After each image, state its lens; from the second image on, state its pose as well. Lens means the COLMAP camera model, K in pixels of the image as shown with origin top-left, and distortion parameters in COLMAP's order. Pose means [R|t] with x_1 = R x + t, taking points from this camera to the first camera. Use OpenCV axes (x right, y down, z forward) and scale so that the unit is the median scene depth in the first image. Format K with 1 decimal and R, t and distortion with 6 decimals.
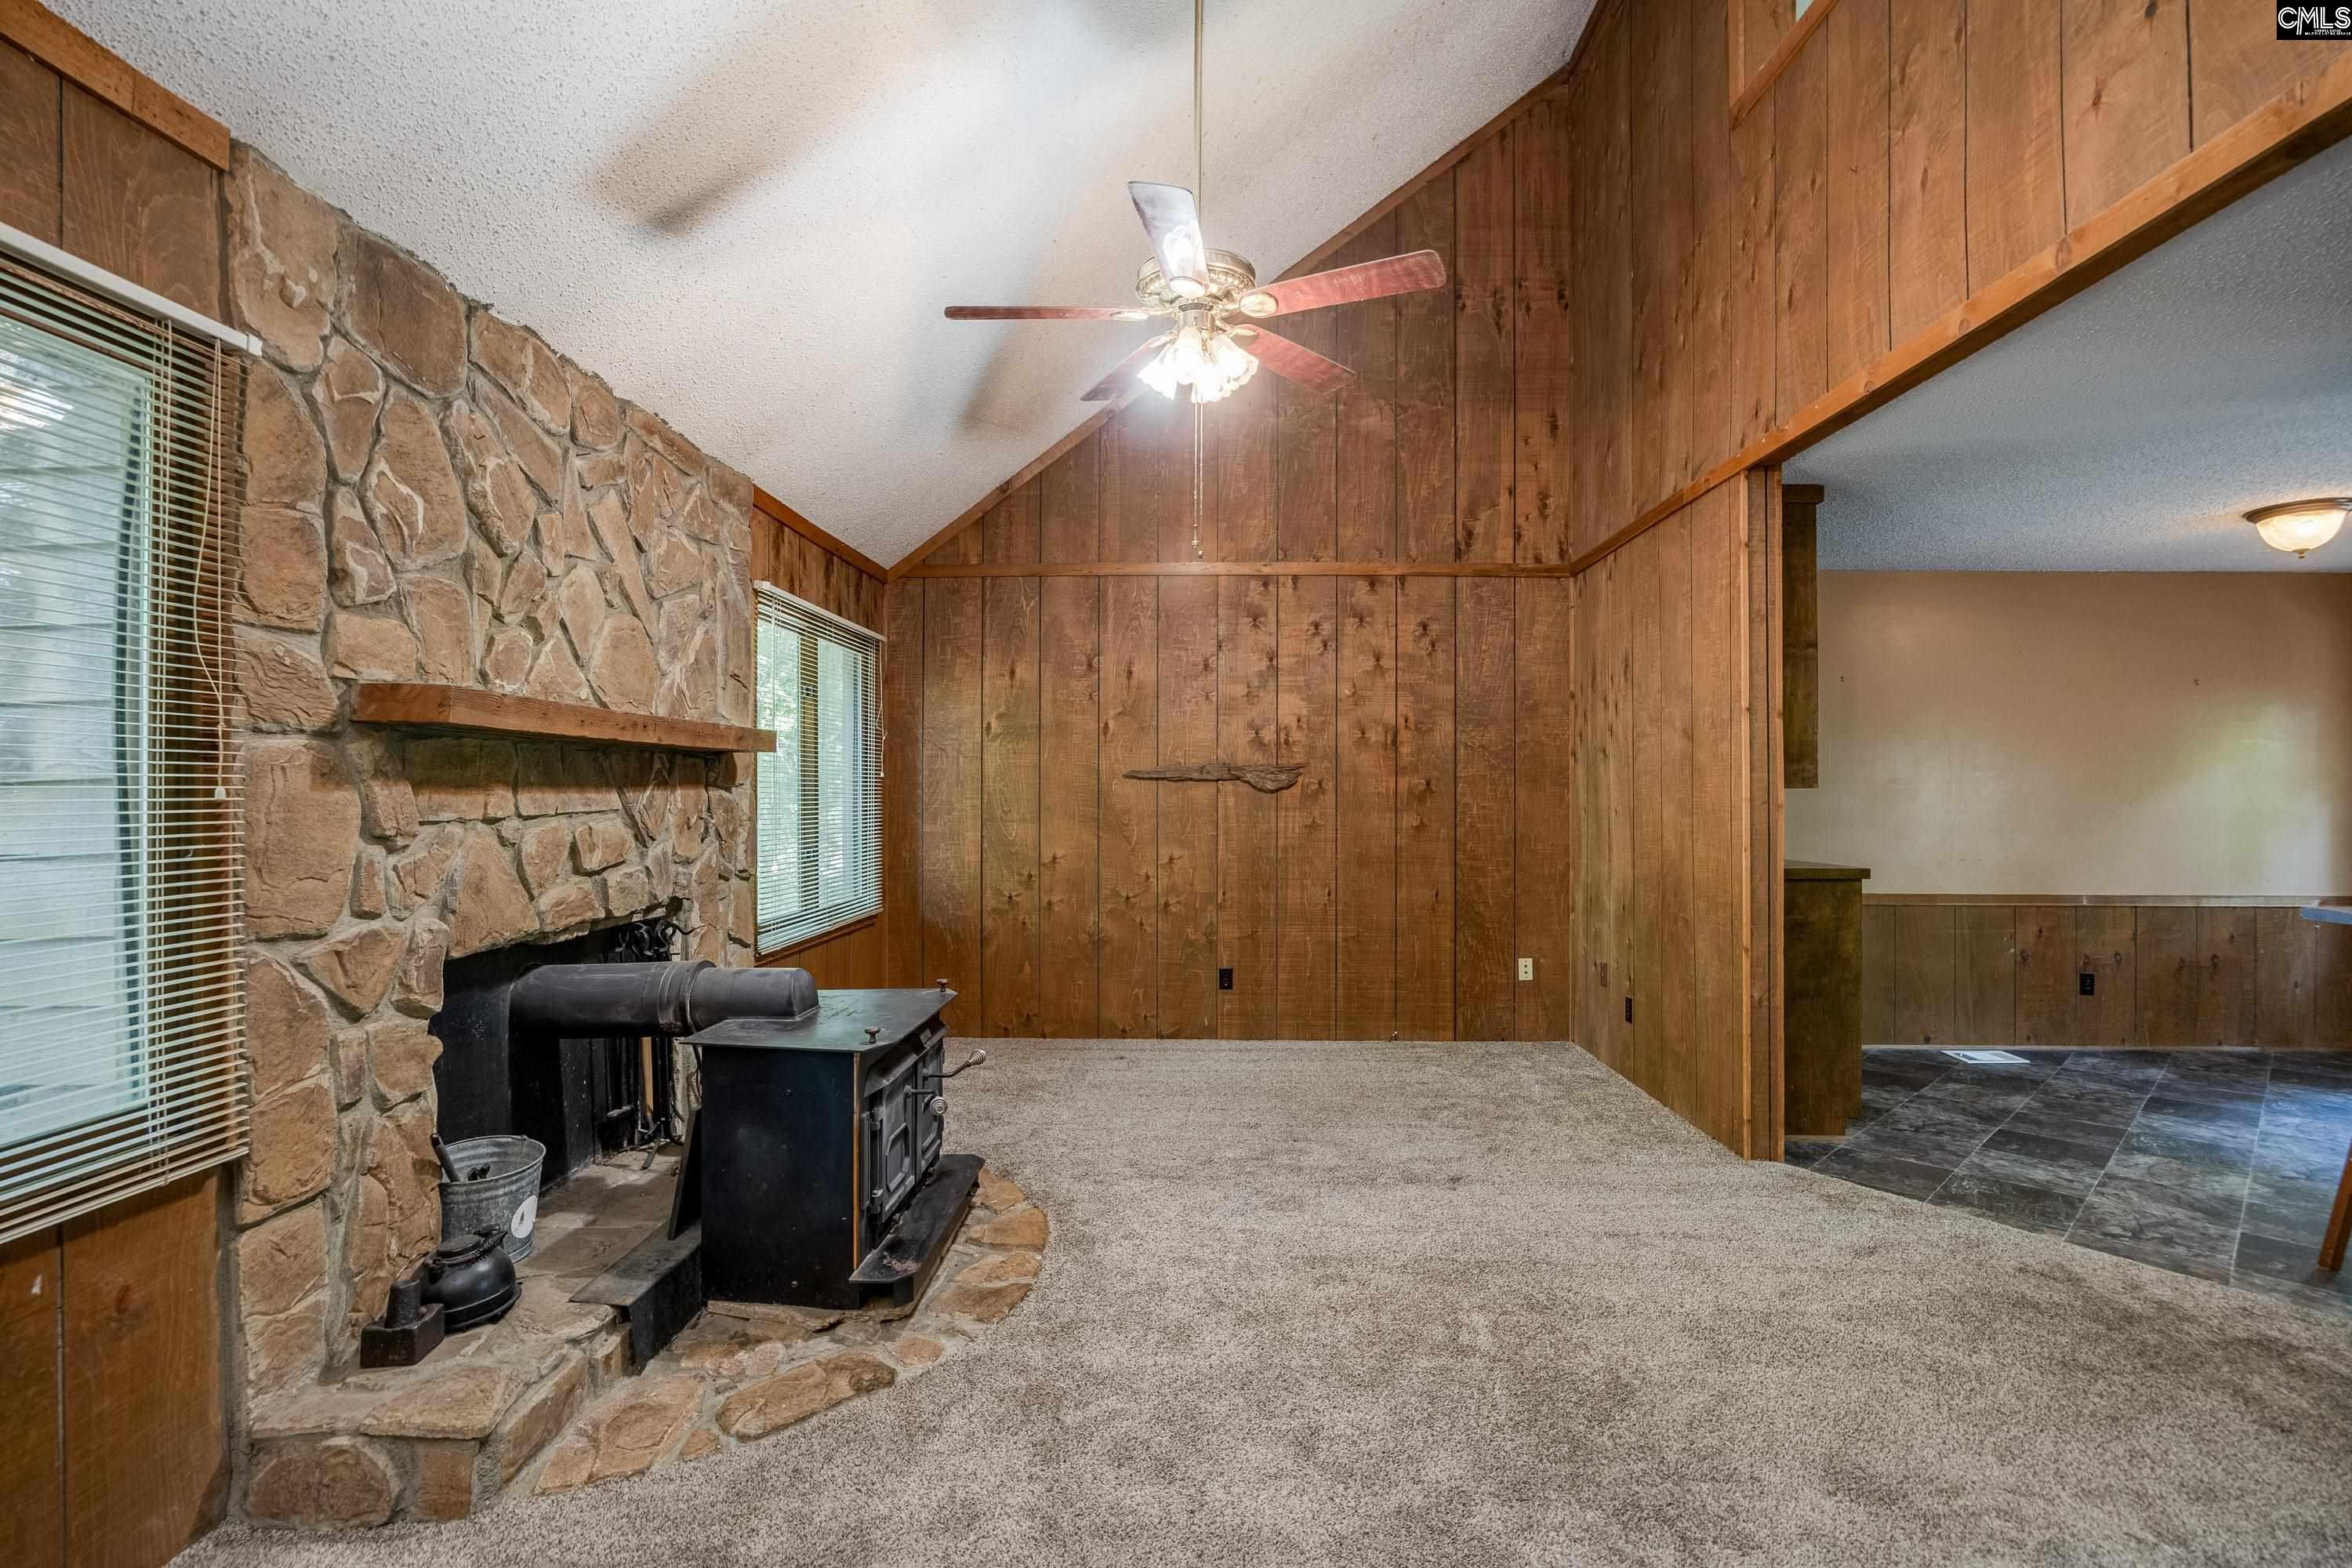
lens RADIAL K [[1077.8, 0, 1178.5], [0, 1077.8, 783.4], [0, 0, 1]] dist [-0.015121, 0.000814]
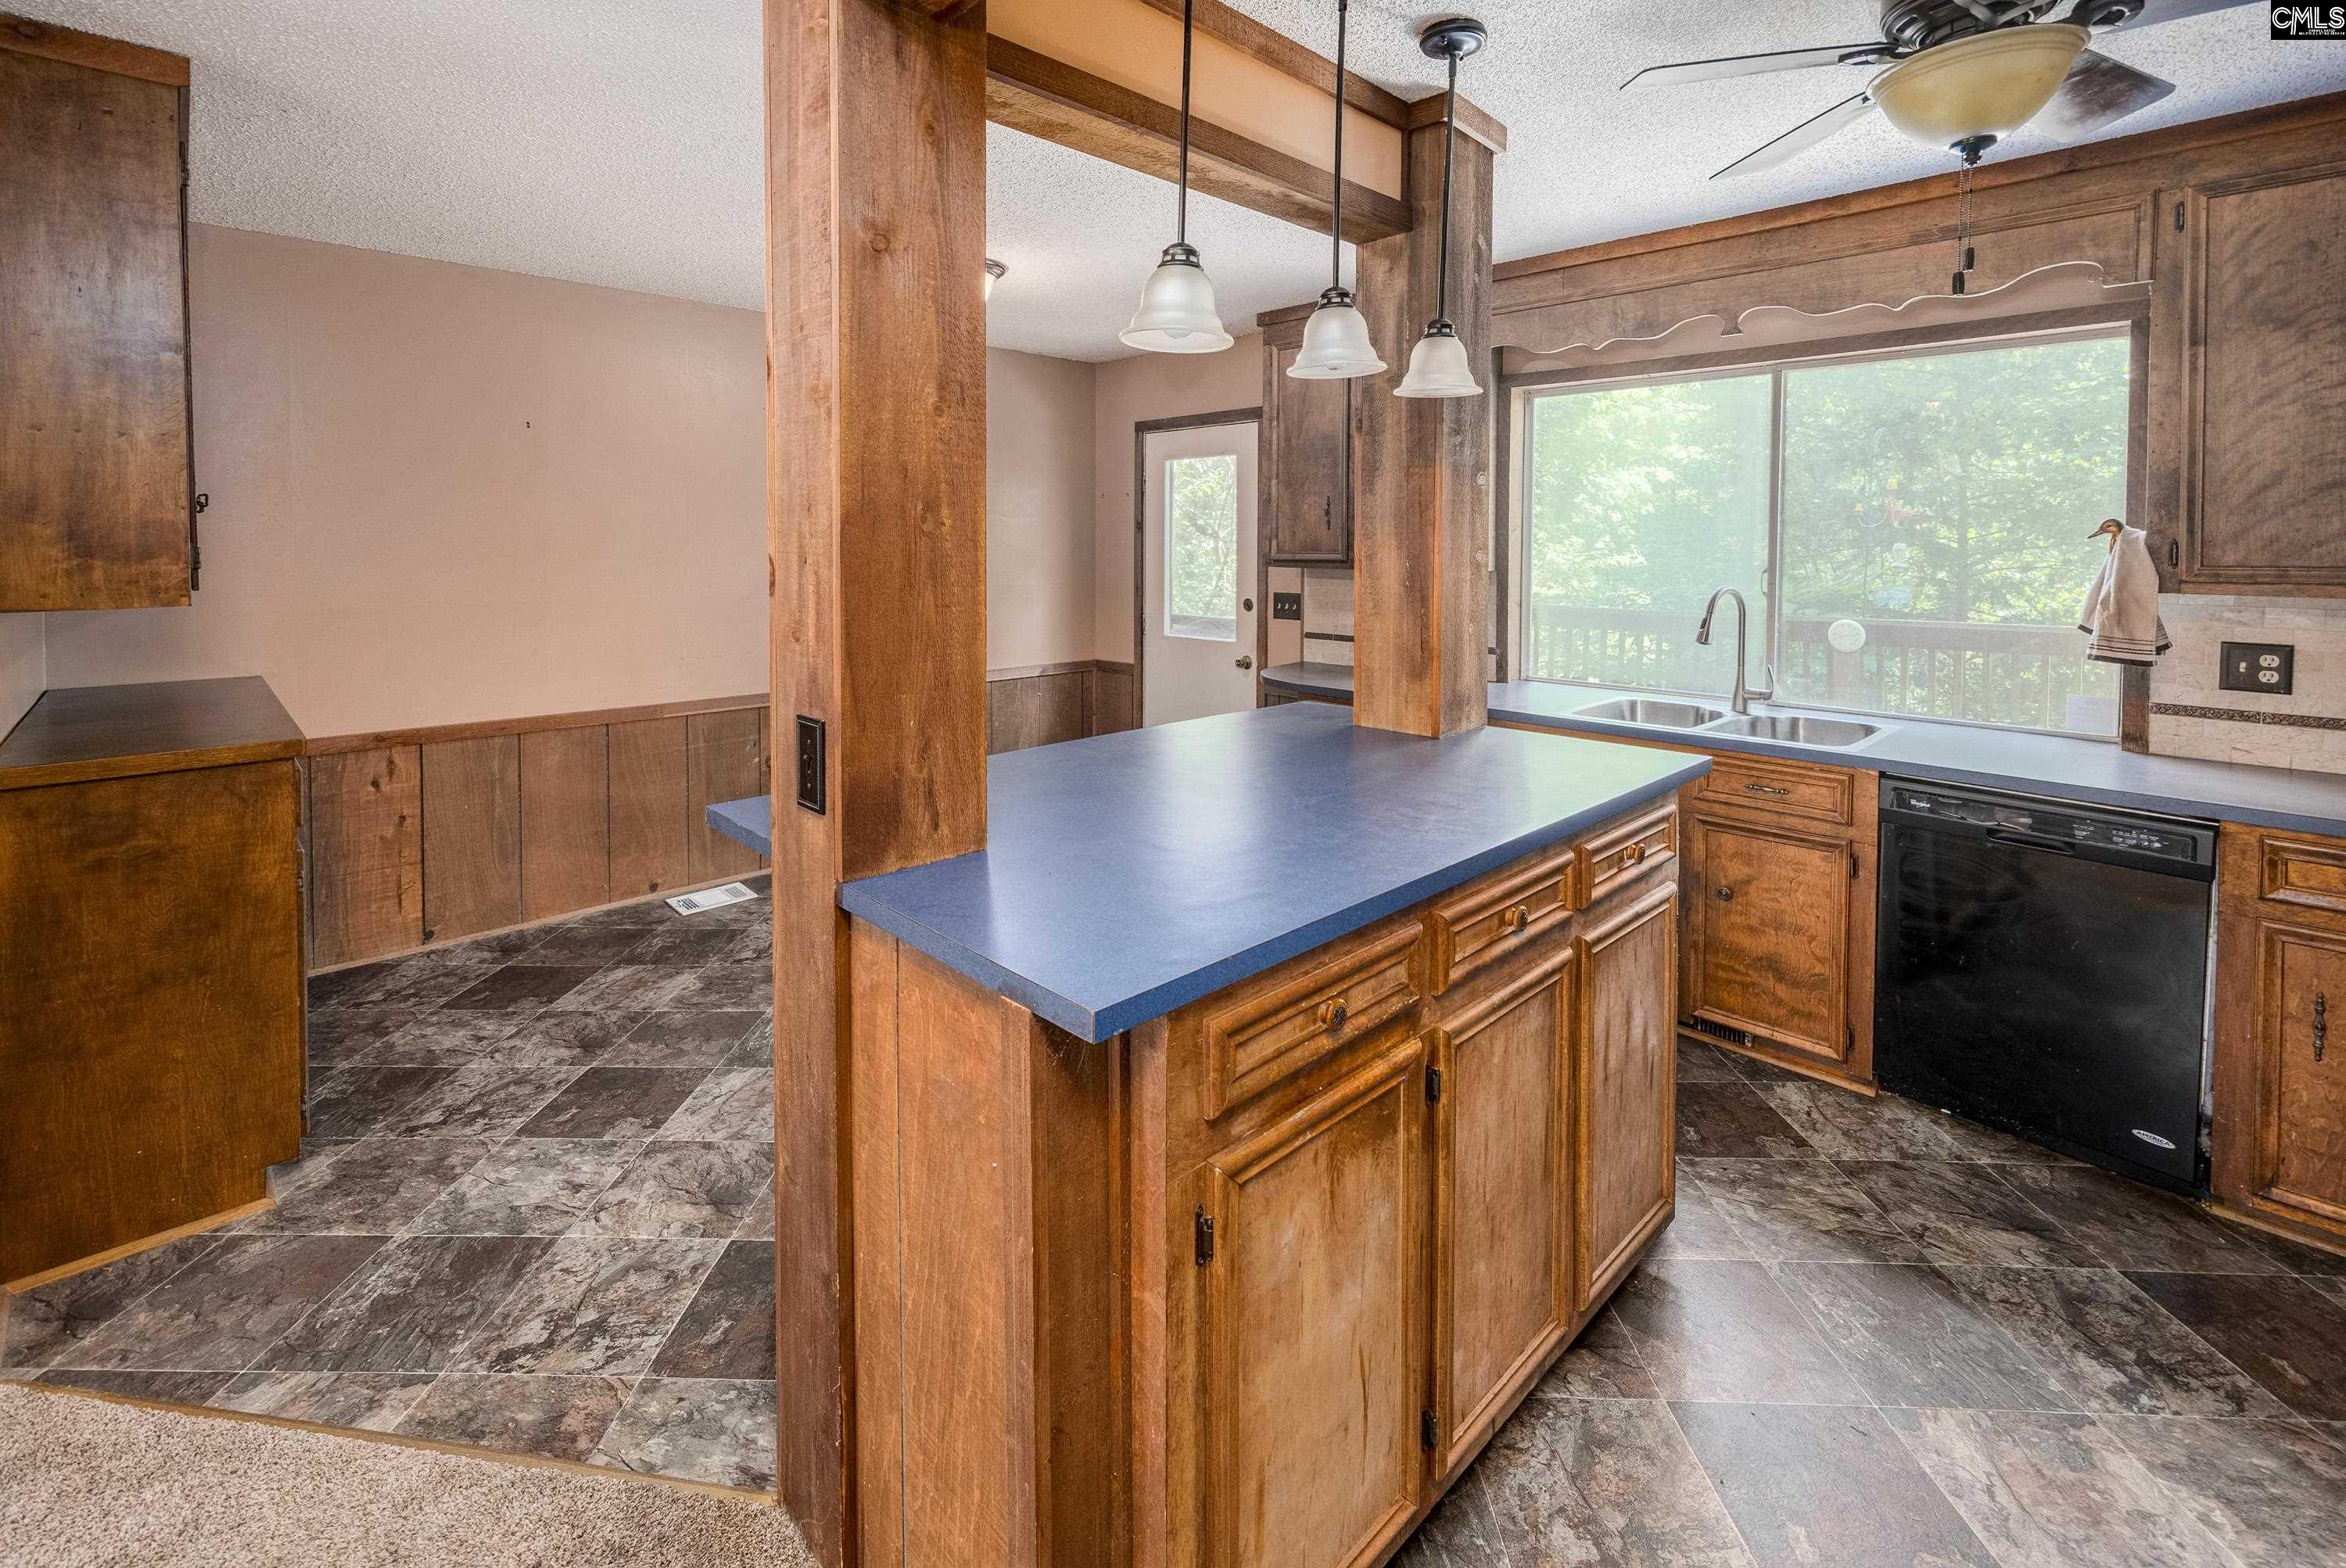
lens RADIAL K [[1070.8, 0, 1167.0], [0, 1070.8, 574.7], [0, 0, 1]] dist [0.005421, -0.000011]
pose [[0.694074, -0.027801, 0.719367, 0.587992], [-0.000870, 0.999221, 0.039455, -0.037456], [-0.719903, -0.028010, 0.693509, 0.261773]]
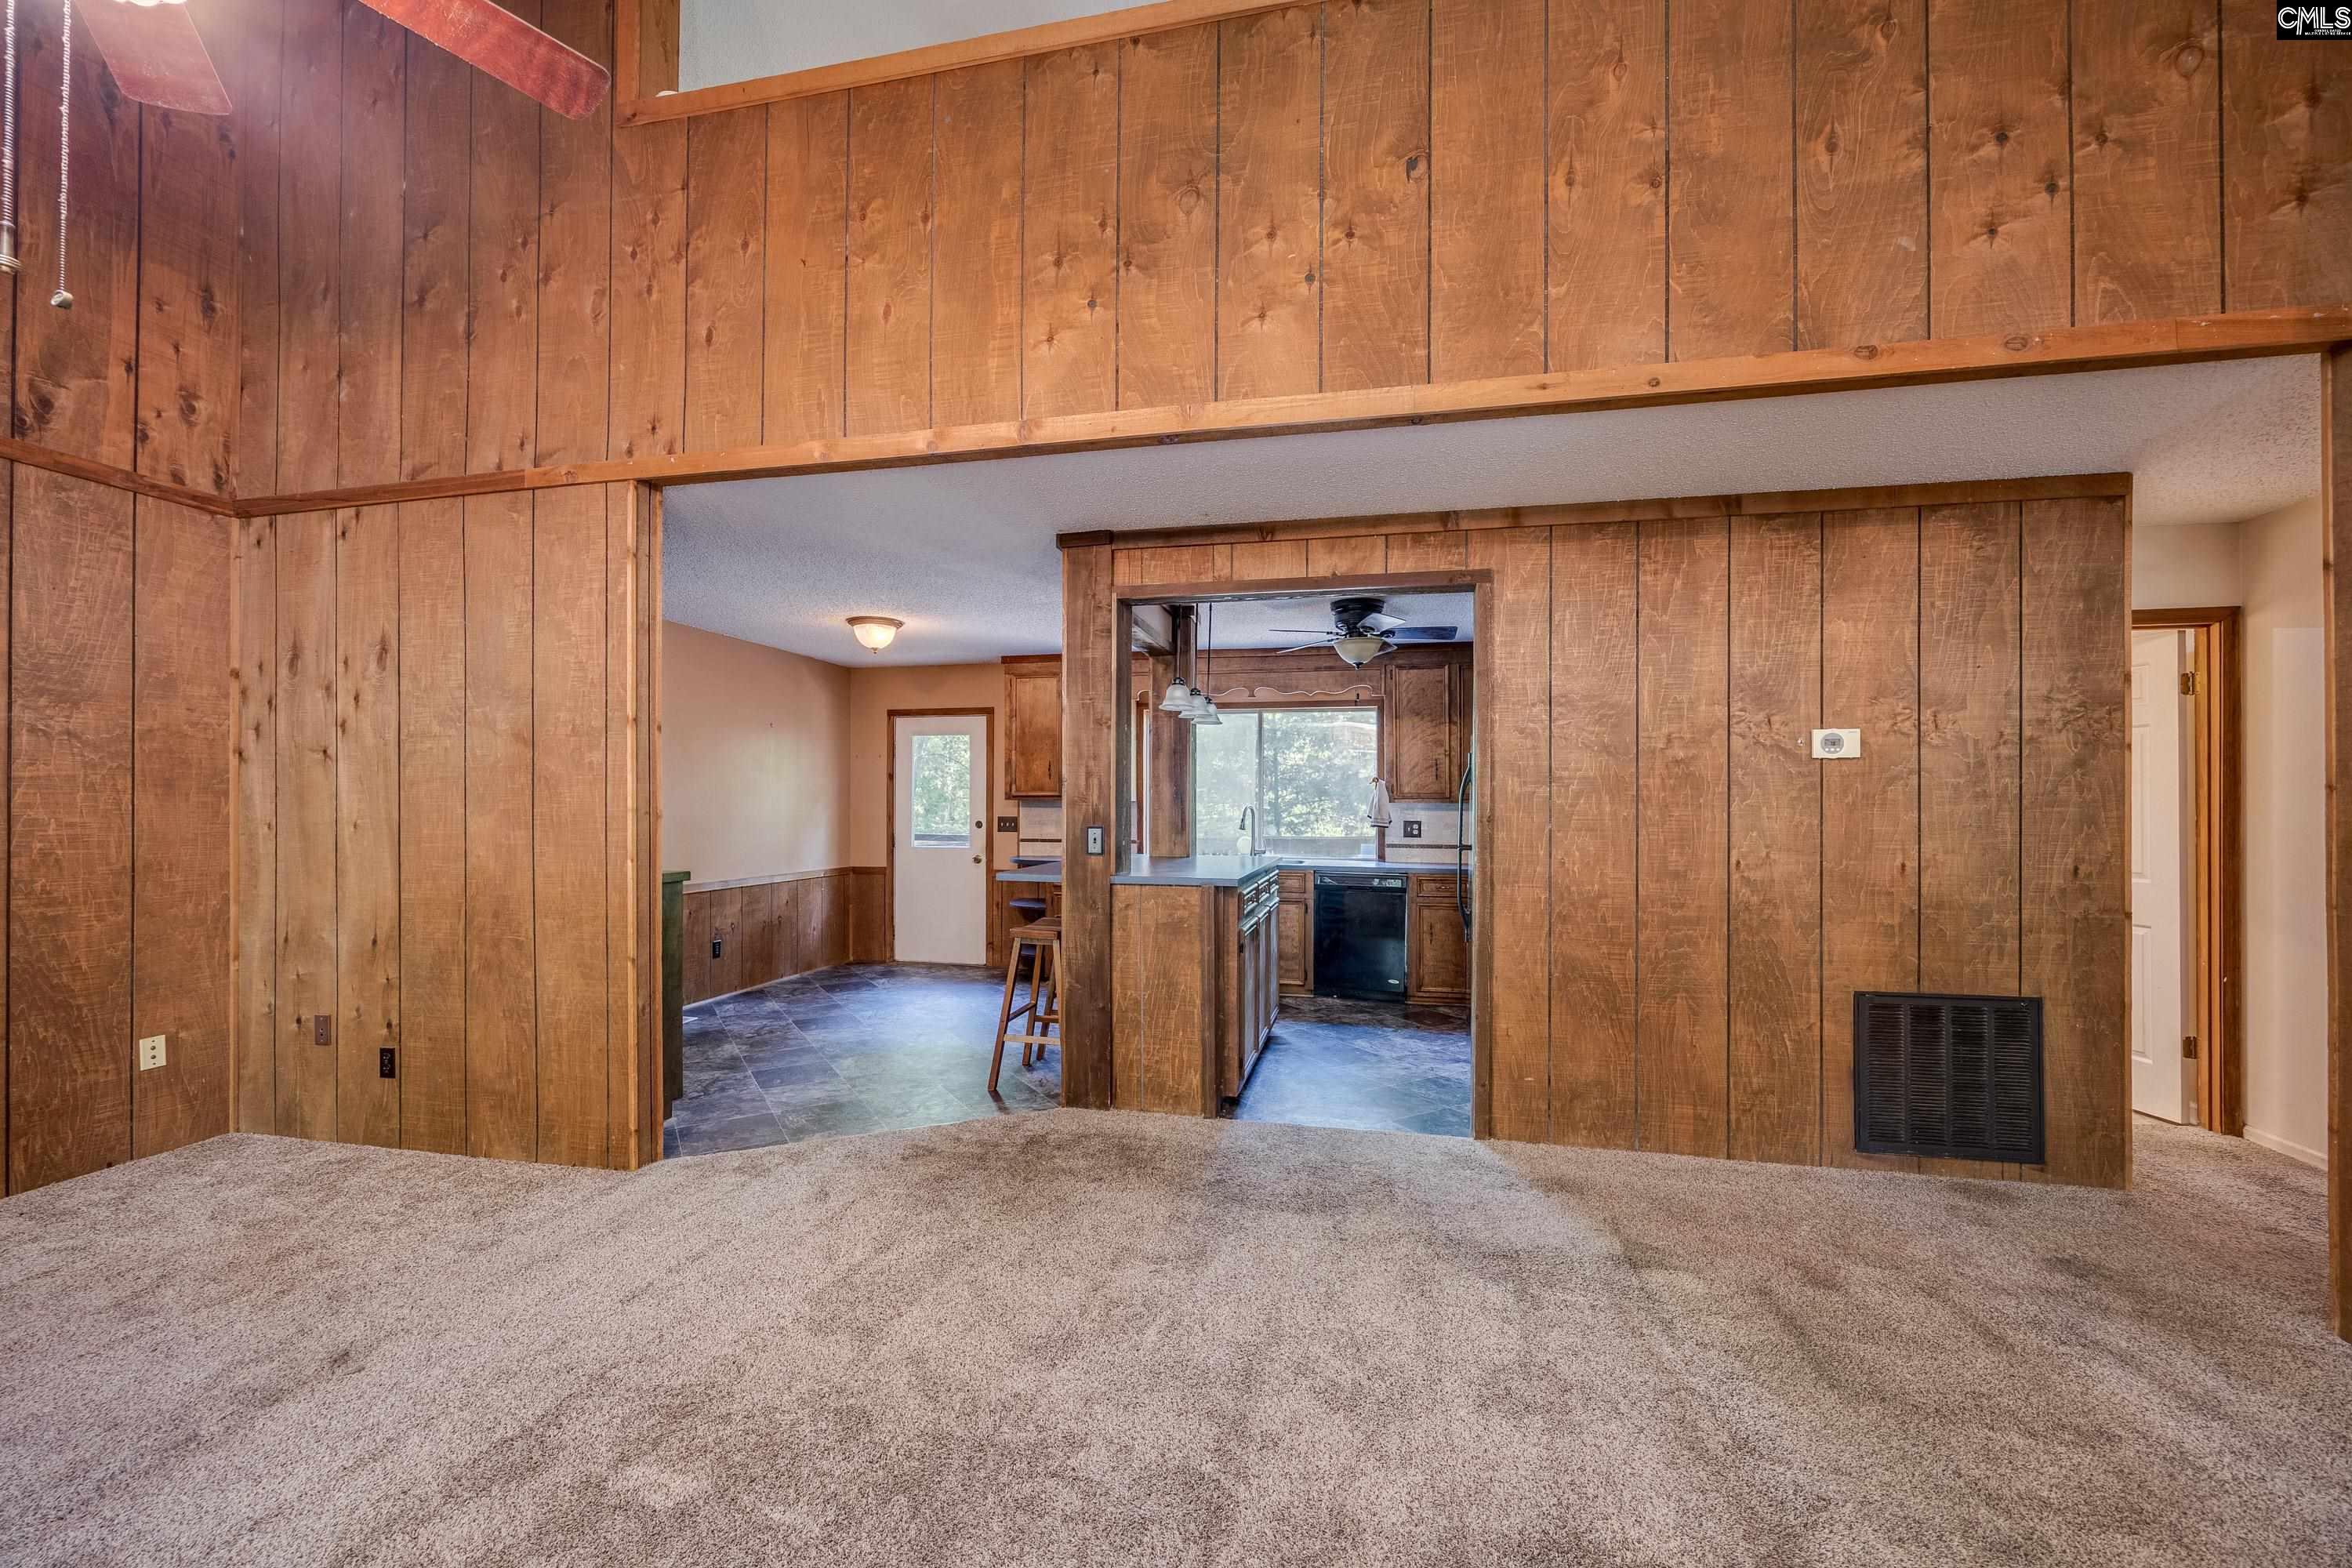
lens RADIAL K [[917.4, 0, 1186.3], [0, 917.4, 800.2], [0, 0, 1]] dist [-0.002308, 0.000166]
pose [[0.186178, 0.003599, 0.982509, -0.212722], [-0.009676, 0.999952, -0.001829, 0.002303], [-0.982468, -0.009166, 0.186204, 0.334076]]
